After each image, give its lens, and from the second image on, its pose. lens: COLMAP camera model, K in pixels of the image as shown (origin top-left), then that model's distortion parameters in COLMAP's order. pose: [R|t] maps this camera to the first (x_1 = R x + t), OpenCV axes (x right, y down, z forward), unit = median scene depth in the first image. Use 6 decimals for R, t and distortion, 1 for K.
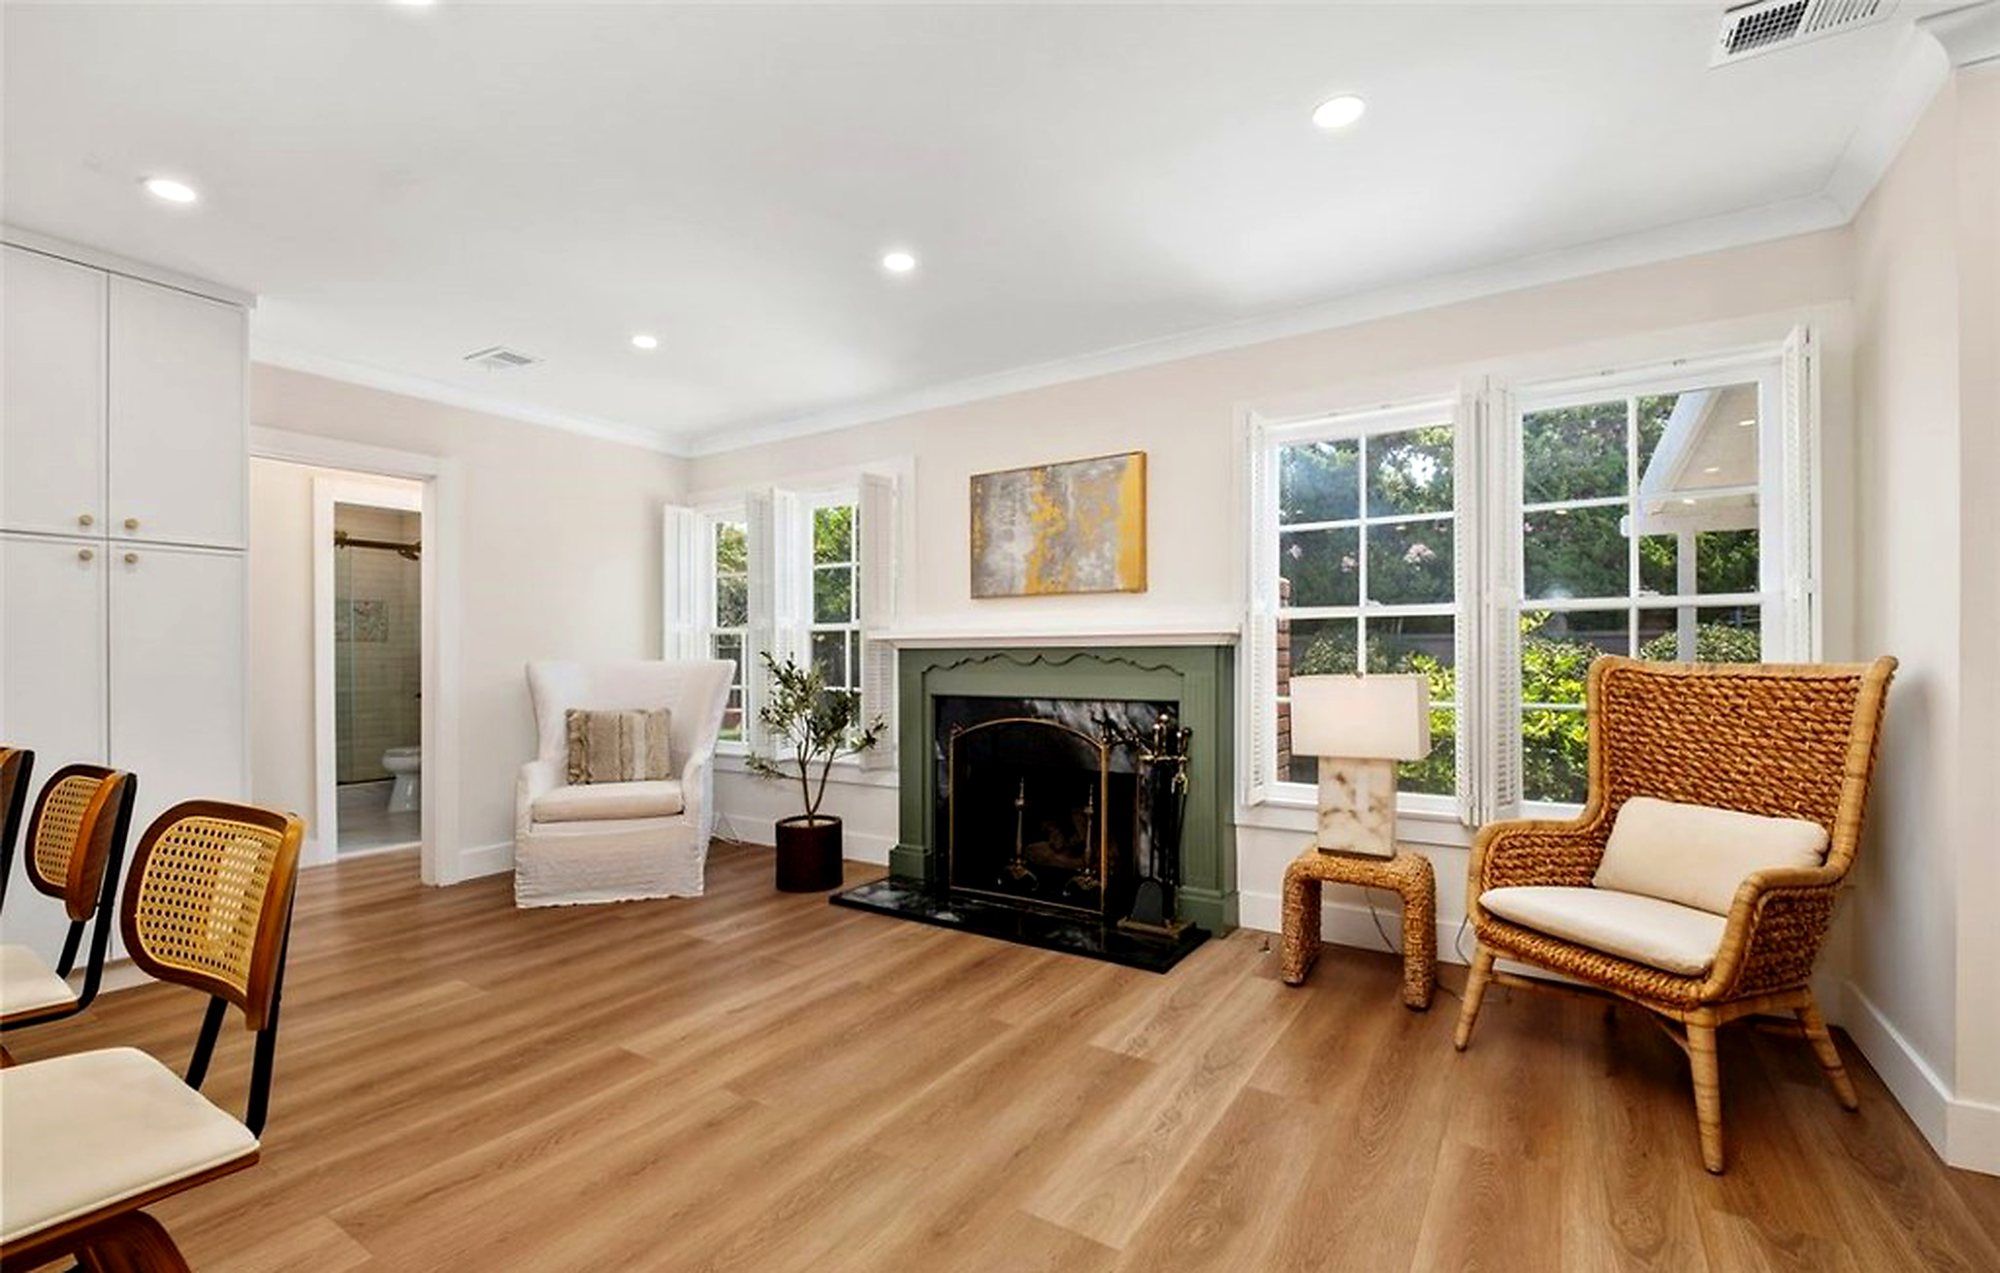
lens RADIAL K [[864.5, 0, 1000.9], [0, 864.5, 654.9], [0, 0, 1]] dist [-0.004636, -0.000624]
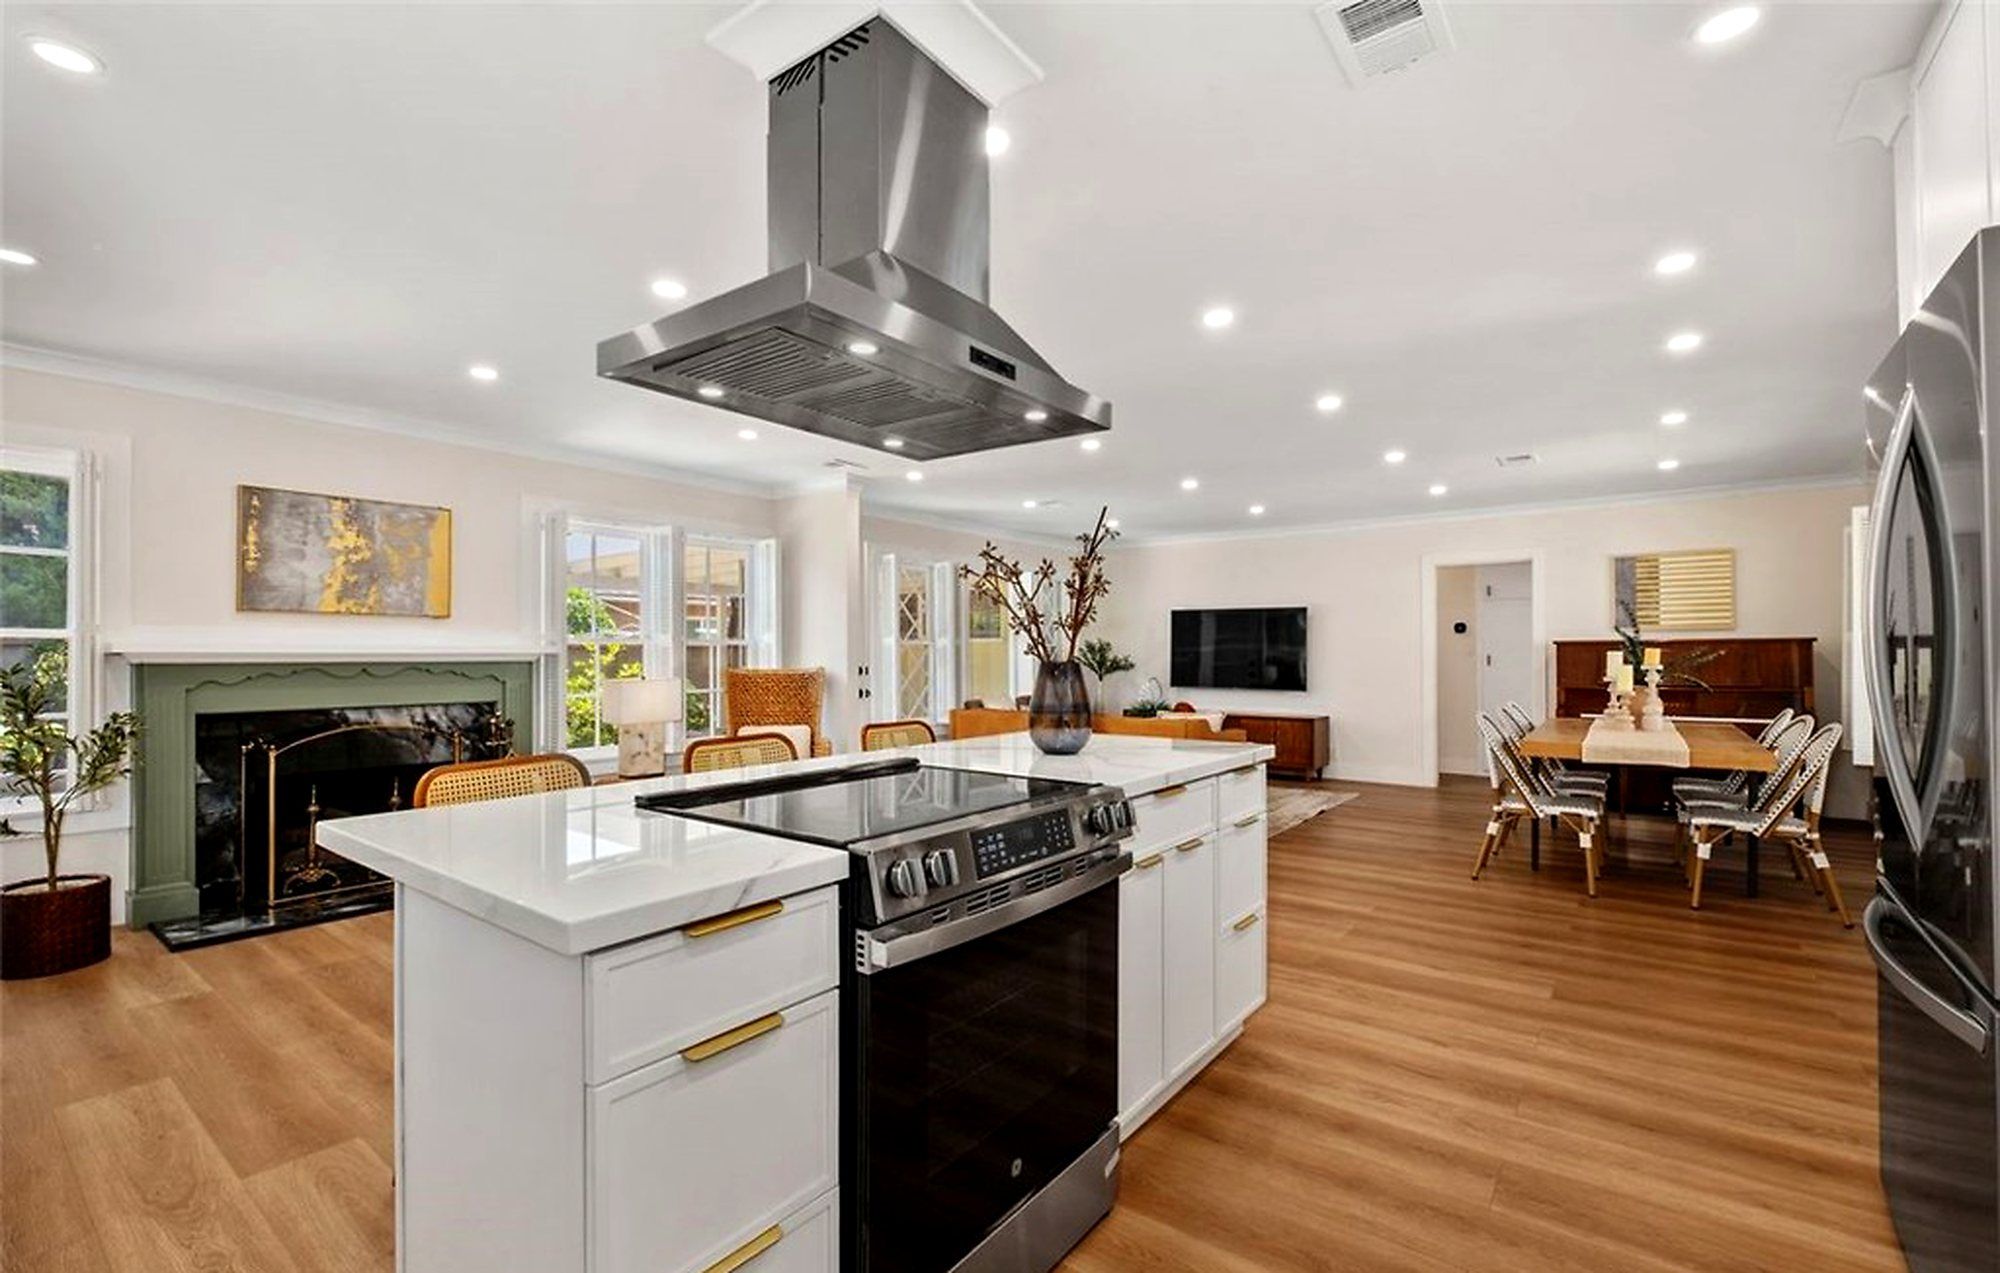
lens RADIAL K [[864.5, 0, 1000.5], [0, 864.5, 642.9], [0, 0, 1]] dist [-0.004636, -0.000624]
pose [[0.068840, 0.020973, 0.997407, -1.001017], [0.003551, 0.999768, -0.021268, -0.006880], [-0.997621, 0.005005, 0.068749, 0.092704]]
